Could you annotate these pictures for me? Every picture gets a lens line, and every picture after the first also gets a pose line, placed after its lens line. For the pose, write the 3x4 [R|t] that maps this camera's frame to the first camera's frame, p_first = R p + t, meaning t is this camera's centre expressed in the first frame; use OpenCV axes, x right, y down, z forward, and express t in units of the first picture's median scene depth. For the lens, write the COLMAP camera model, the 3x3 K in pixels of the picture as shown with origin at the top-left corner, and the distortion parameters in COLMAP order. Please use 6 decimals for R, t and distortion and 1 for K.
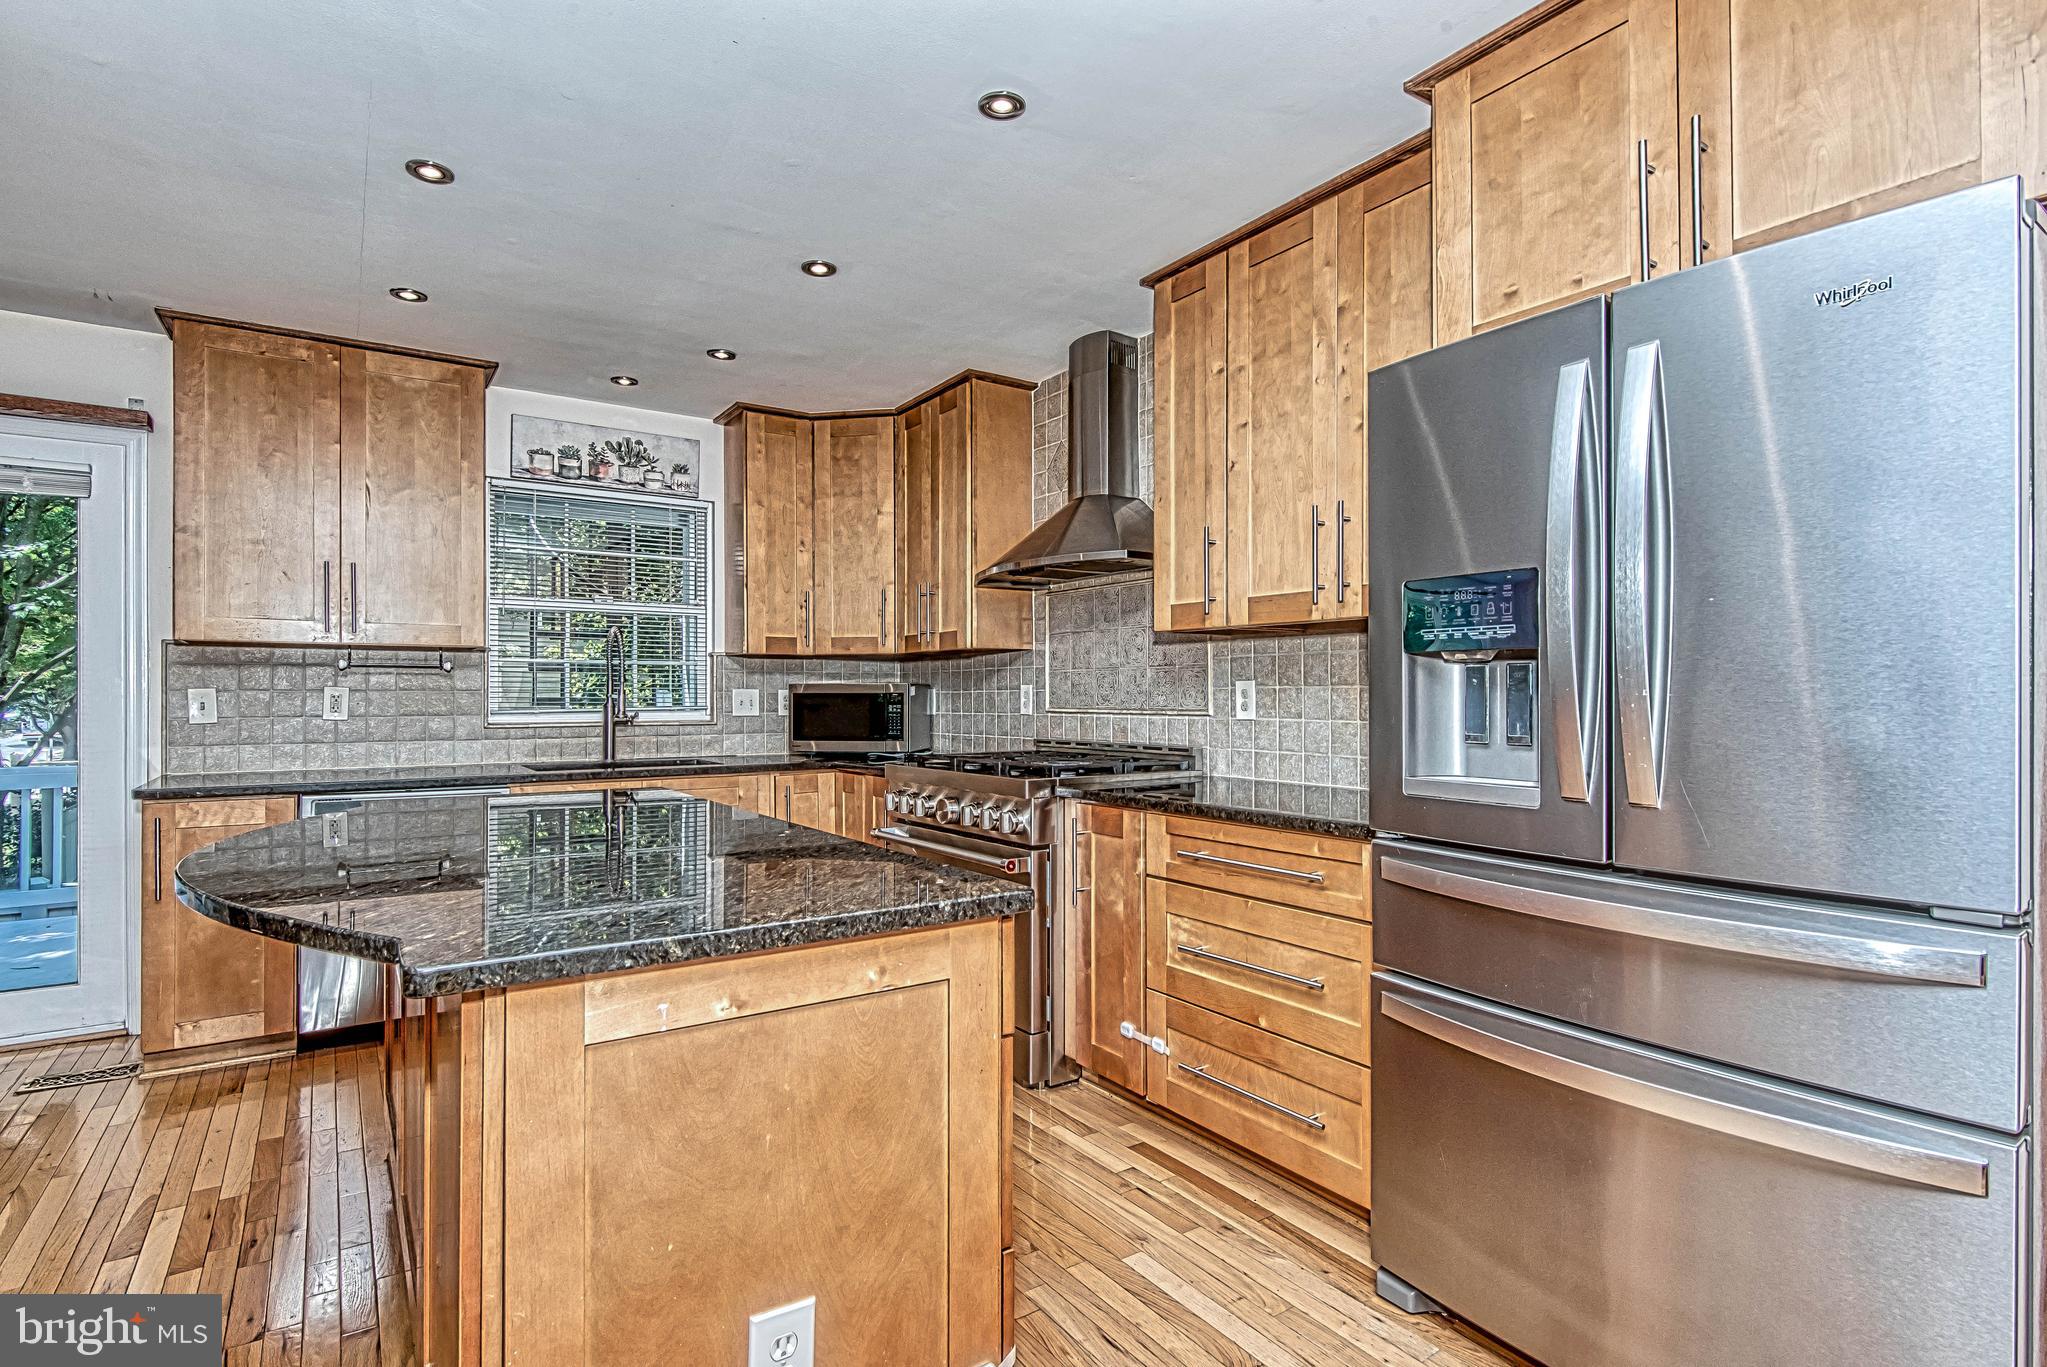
lens RADIAL K [[1016.2, 0, 1019.1], [0, 1016.2, 690.8], [0, 0, 1]] dist [-0.008859, -0.002437]
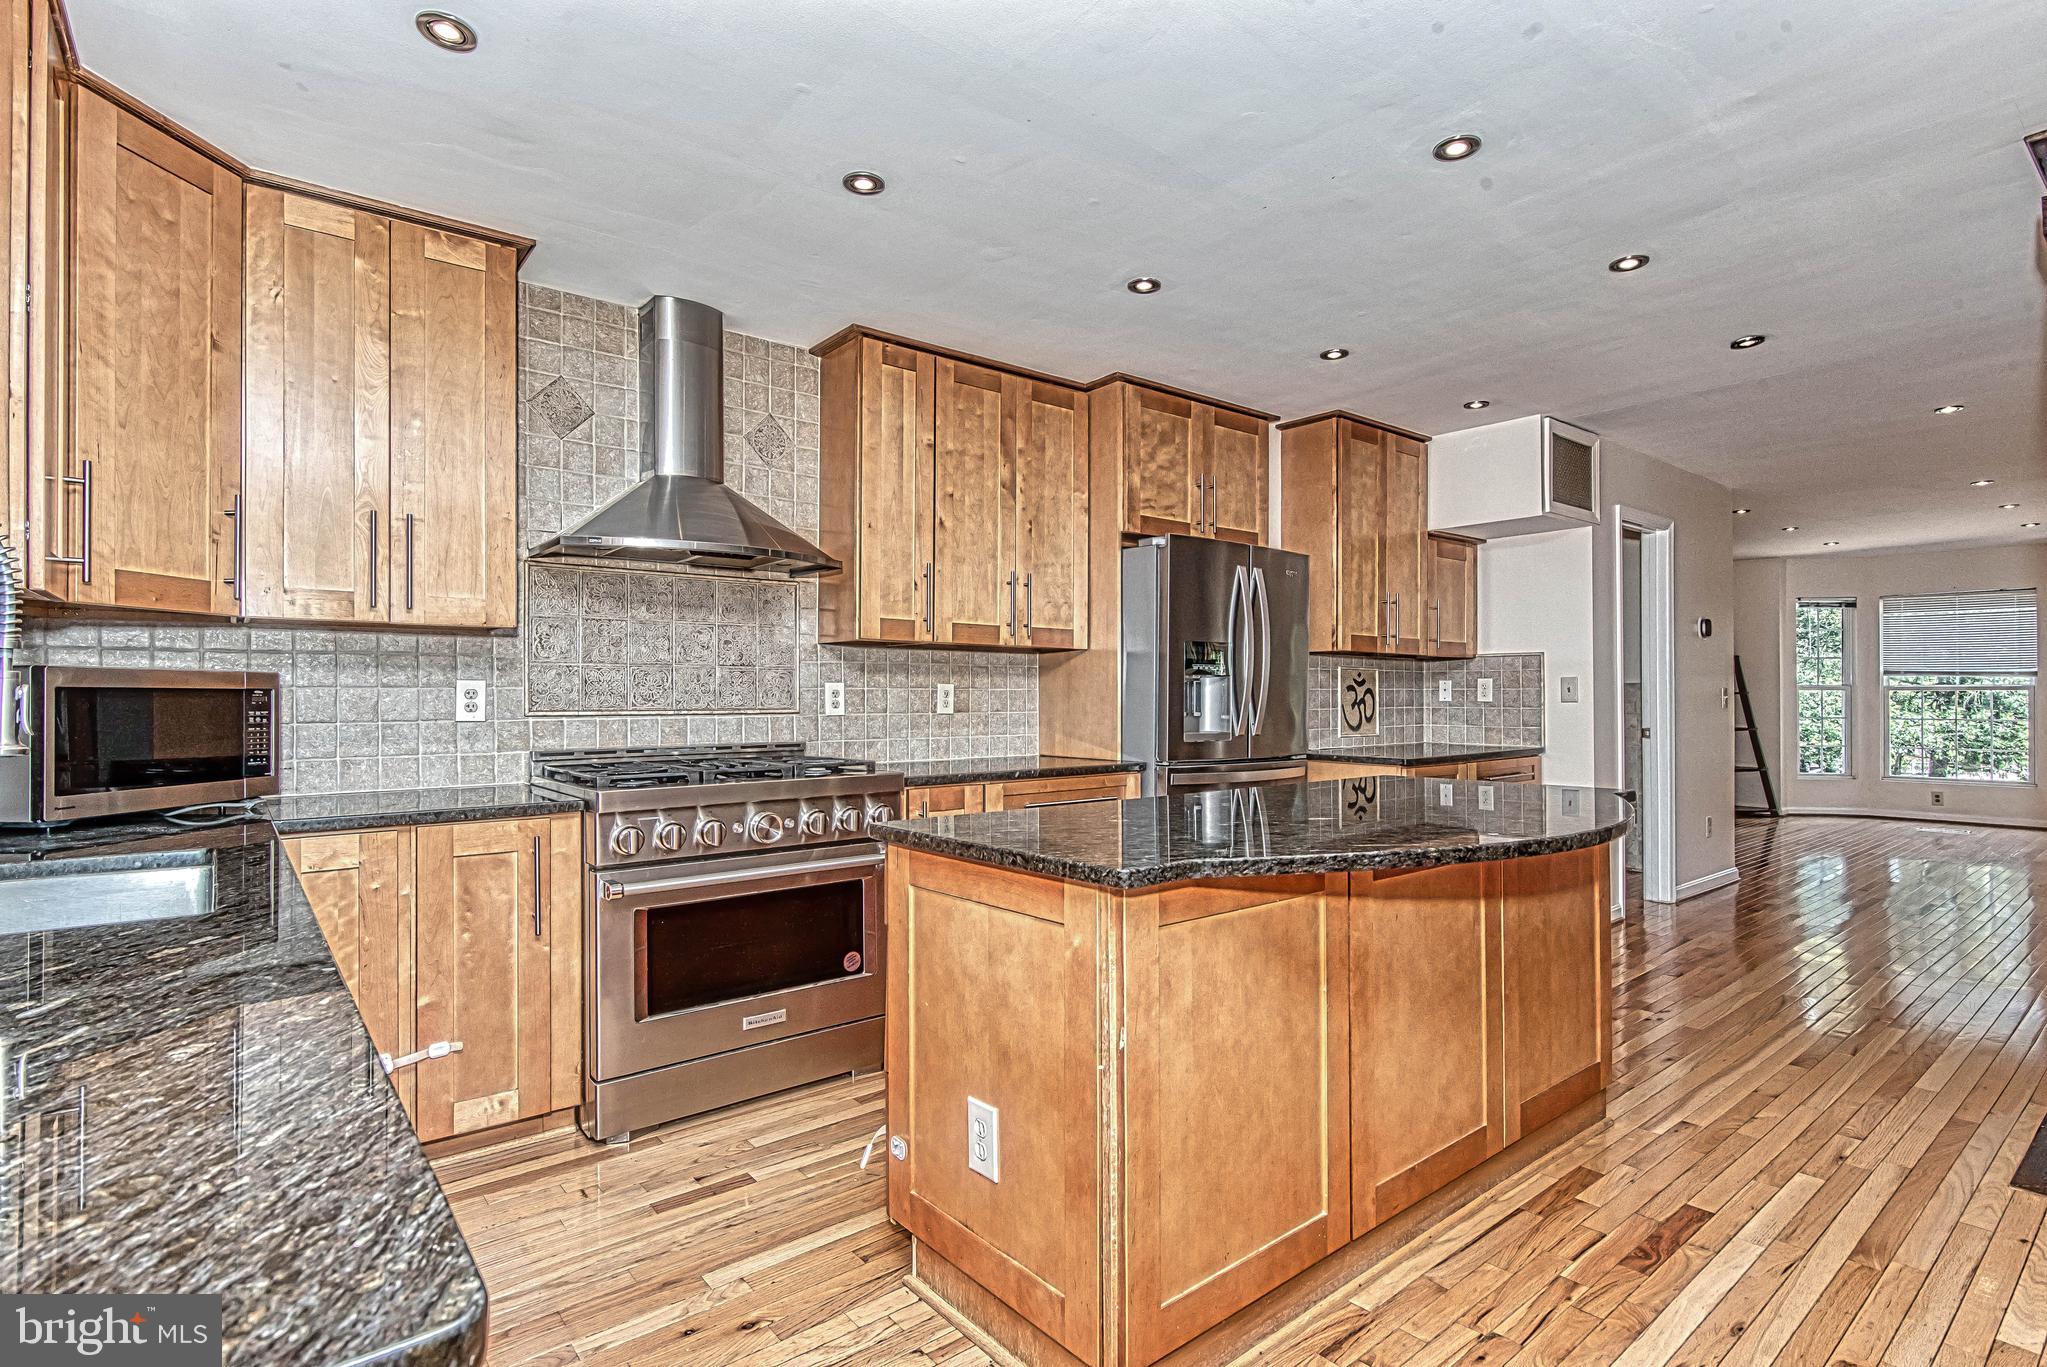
lens RADIAL K [[1016.2, 0, 1020.1], [0, 1016.2, 689.5], [0, 0, 1]] dist [-0.008859, -0.002437]
pose [[-0.078570, 0.014182, 0.996808, -1.000720], [0.001091, 0.999899, -0.014140, 0.015166], [-0.996908, -0.000024, -0.078578, 0.898611]]
